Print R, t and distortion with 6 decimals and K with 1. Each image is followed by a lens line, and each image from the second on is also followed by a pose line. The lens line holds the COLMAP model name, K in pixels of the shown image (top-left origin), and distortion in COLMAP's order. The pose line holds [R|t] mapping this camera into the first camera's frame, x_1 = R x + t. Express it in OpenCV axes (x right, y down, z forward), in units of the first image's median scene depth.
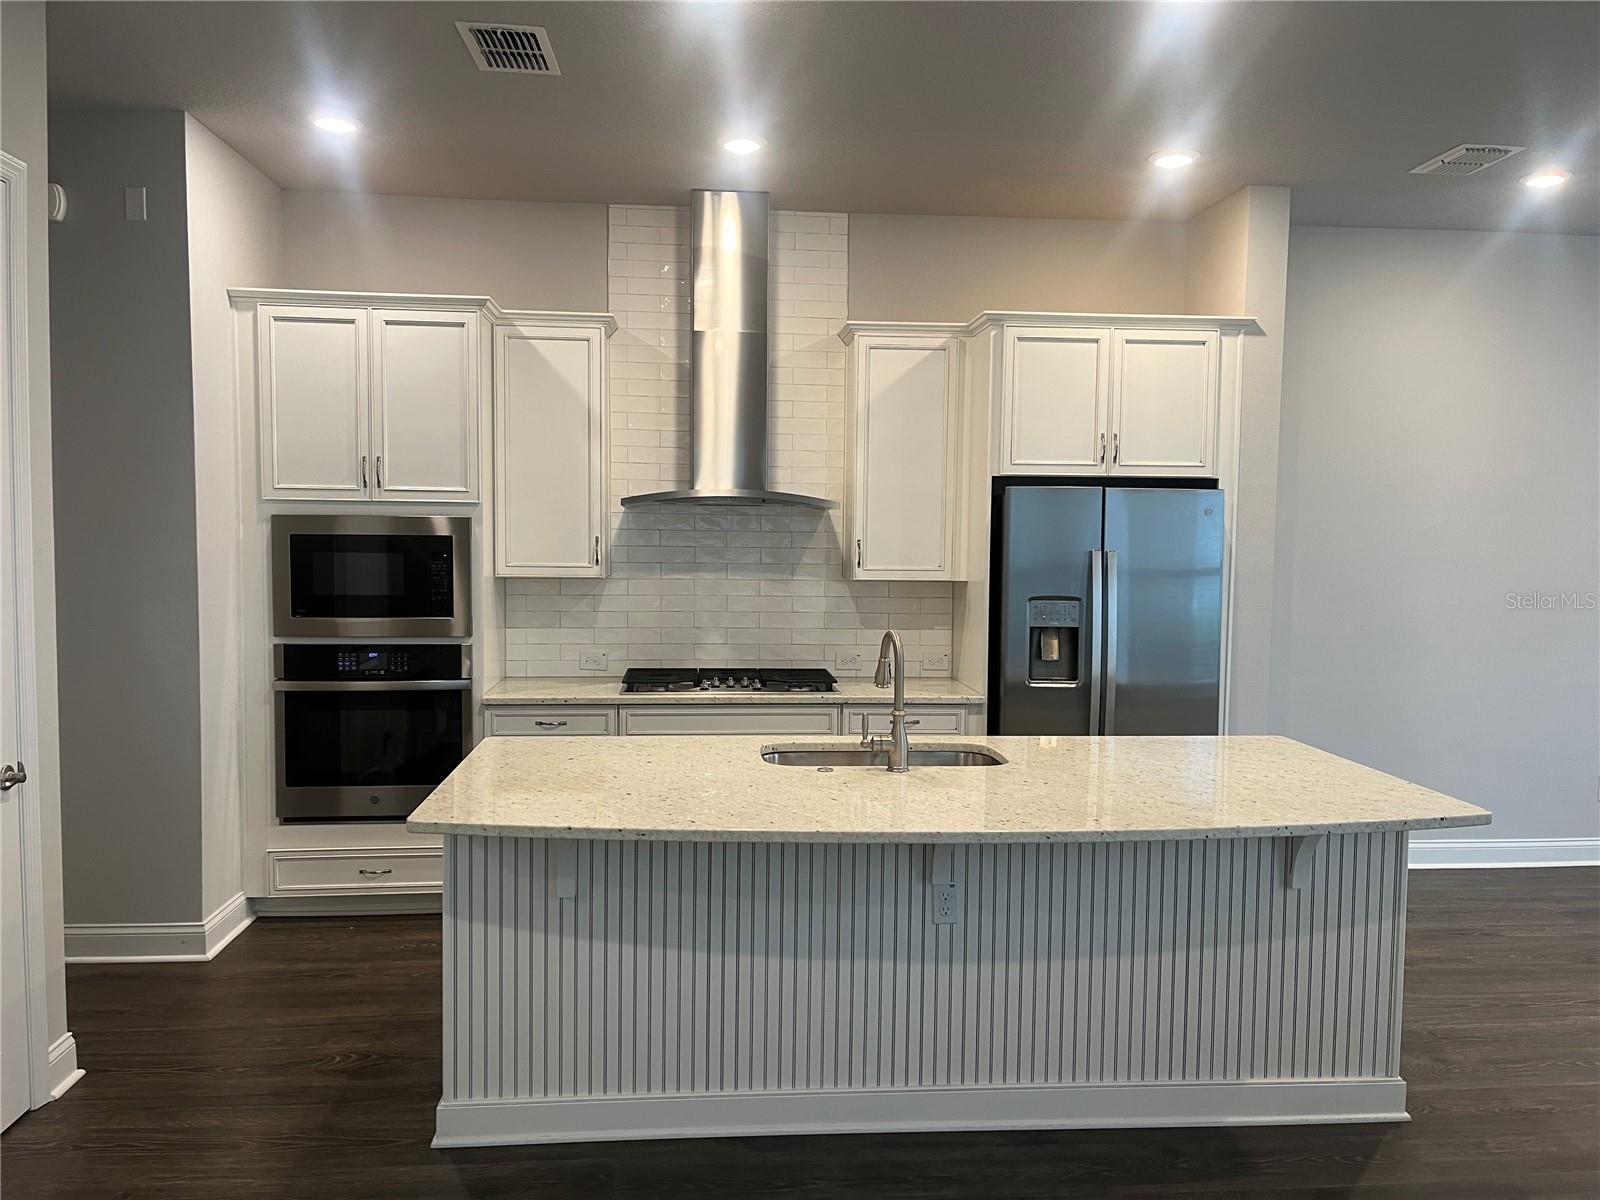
lens RADIAL K [[1209.9, 0, 807.6], [0, 1209.9, 607.6], [0, 0, 1]] dist [0.078539, -0.090036]
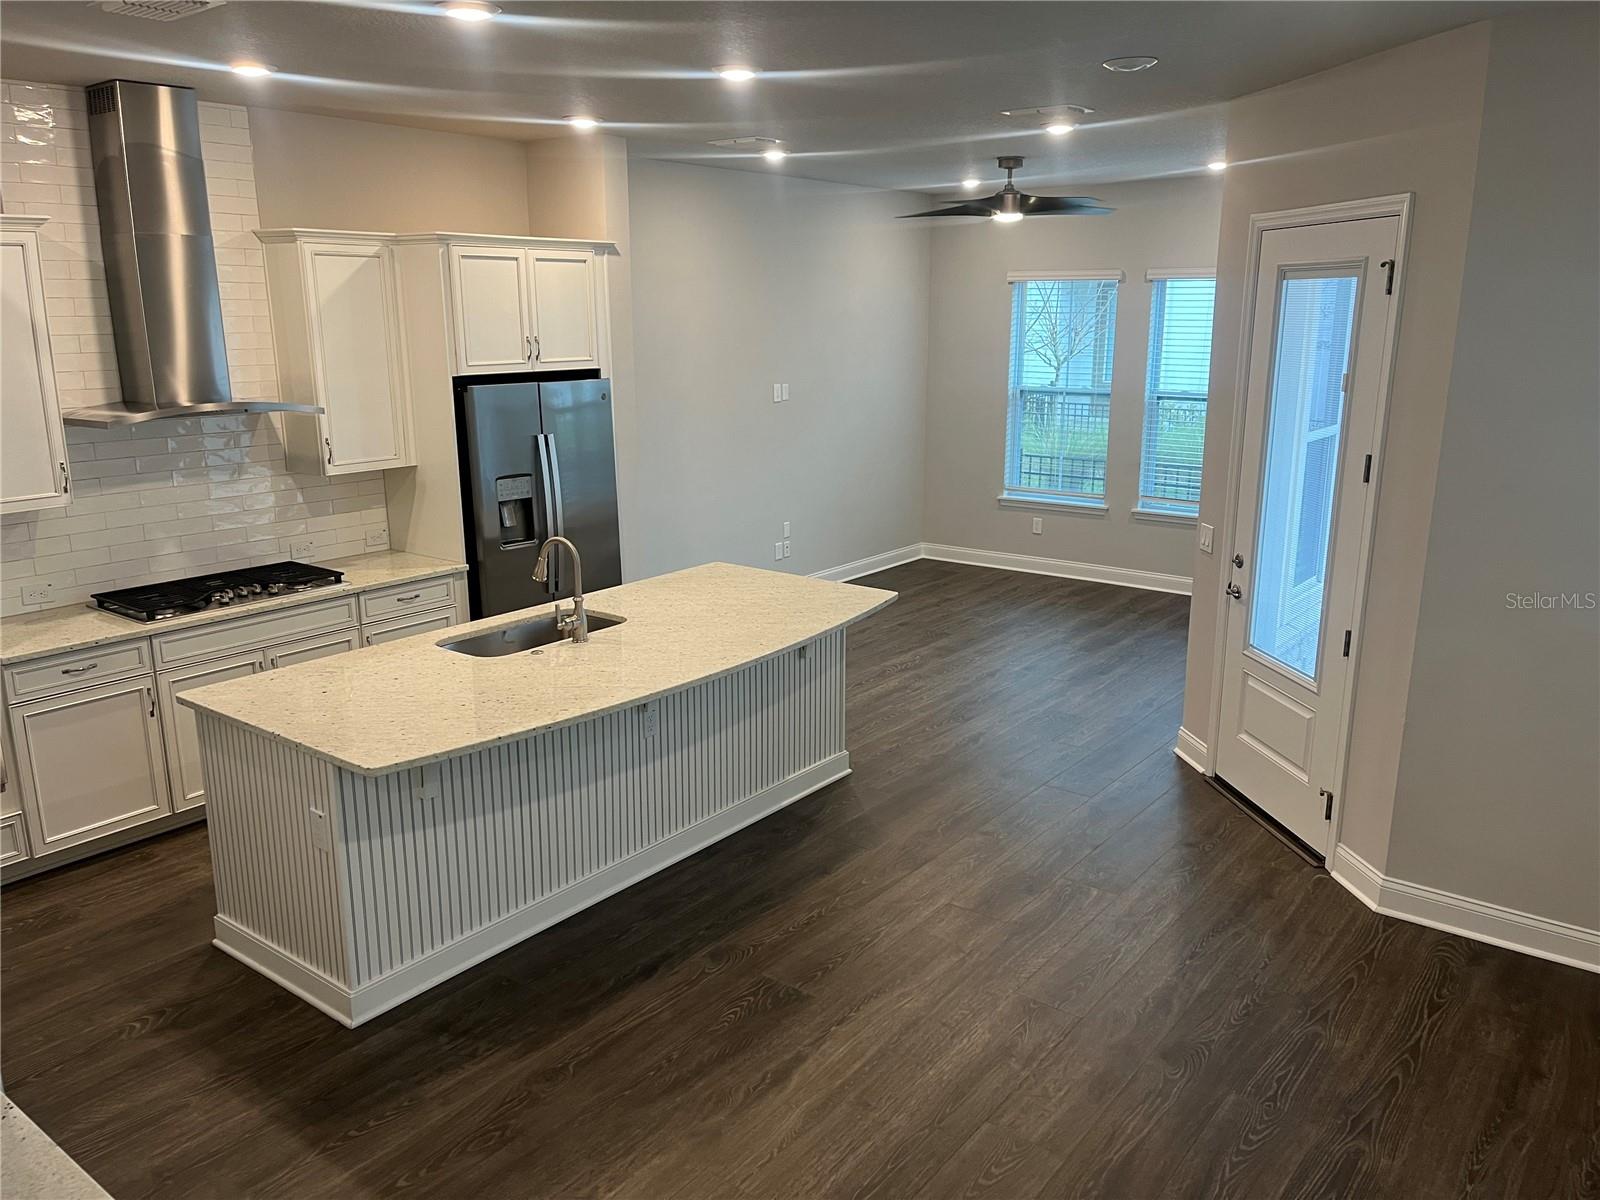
lens RADIAL K [[1212.0, 0, 810.5], [0, 1212.0, 597.7], [0, 0, 1]] dist [0.081354, -0.102984]
pose [[0.675366, -0.186592, 0.713487, -0.500921], [0.059453, 0.978090, 0.199515, -0.117065], [-0.735082, -0.092326, 0.671662, -0.058662]]
